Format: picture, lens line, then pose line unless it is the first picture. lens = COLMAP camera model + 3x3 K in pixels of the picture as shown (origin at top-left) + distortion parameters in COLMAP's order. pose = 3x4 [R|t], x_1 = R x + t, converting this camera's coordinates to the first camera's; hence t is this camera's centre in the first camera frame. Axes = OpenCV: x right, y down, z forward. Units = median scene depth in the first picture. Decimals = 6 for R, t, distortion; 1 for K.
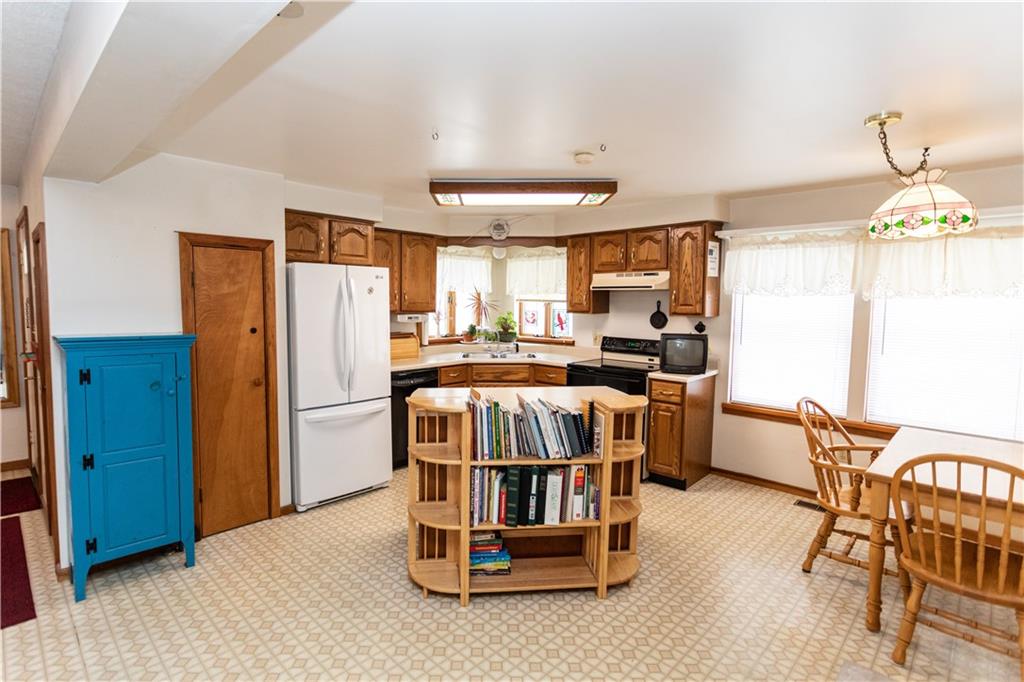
lens RADIAL K [[502.5, 0, 512.0], [0, 502.5, 341.0], [0, 0, 1]] dist [-0.002180, -0.000595]
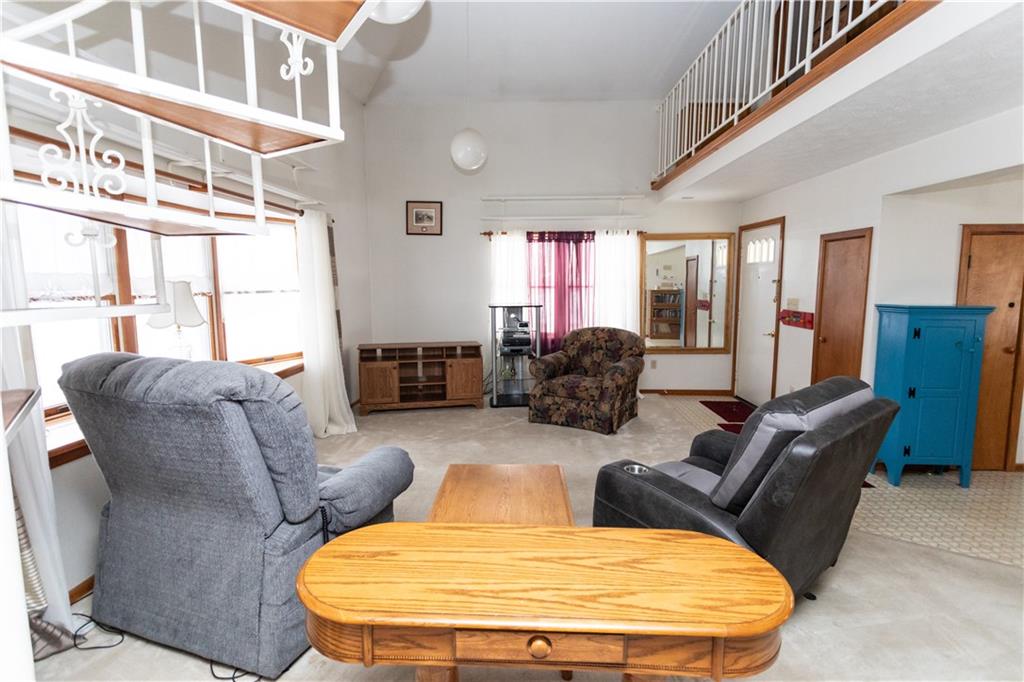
lens RADIAL K [[502.5, 0, 512.0], [0, 502.5, 341.0], [0, 0, 1]] dist [-0.002180, -0.000595]
pose [[0.667548, 0.076511, -0.740625, -0.461371], [-0.047215, 0.997054, 0.060446, 0.049986], [0.743068, -0.005382, 0.669194, -0.672743]]
